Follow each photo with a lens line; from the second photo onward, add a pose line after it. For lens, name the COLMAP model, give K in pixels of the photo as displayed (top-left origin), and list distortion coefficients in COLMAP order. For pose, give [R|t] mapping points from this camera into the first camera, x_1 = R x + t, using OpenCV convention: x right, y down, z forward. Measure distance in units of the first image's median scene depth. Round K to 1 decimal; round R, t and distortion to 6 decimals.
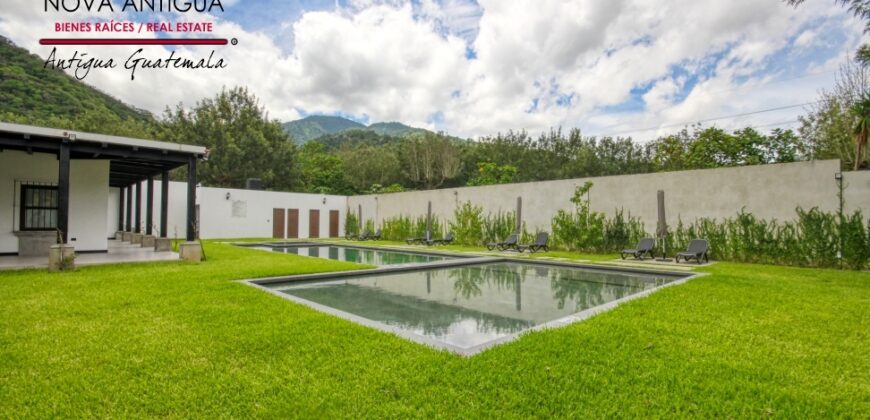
lens RADIAL K [[405.9, 0, 434.4], [0, 405.9, 211.7], [0, 0, 1]] dist [0.000043, -0.000029]
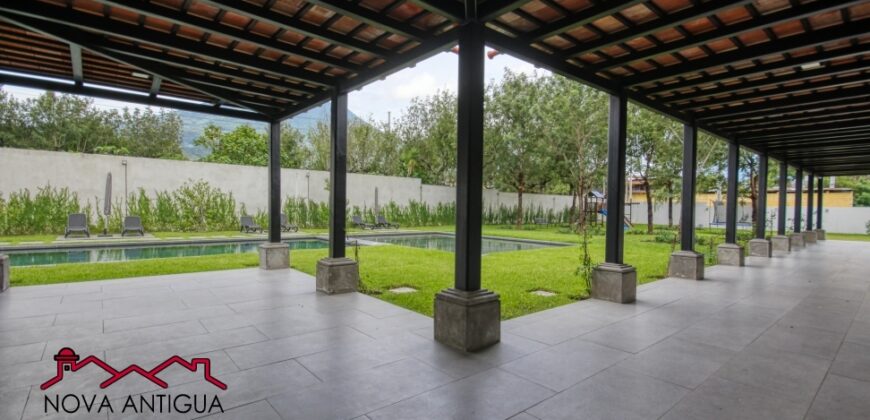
lens RADIAL K [[405.9, 0, 434.7], [0, 405.9, 212.7], [0, 0, 1]] dist [0.000043, -0.000029]
pose [[0.099013, -0.026700, 0.994728, -1.134698], [-0.049033, 0.998295, 0.031677, -0.012817], [-0.993877, -0.051911, 0.097535, 0.623128]]
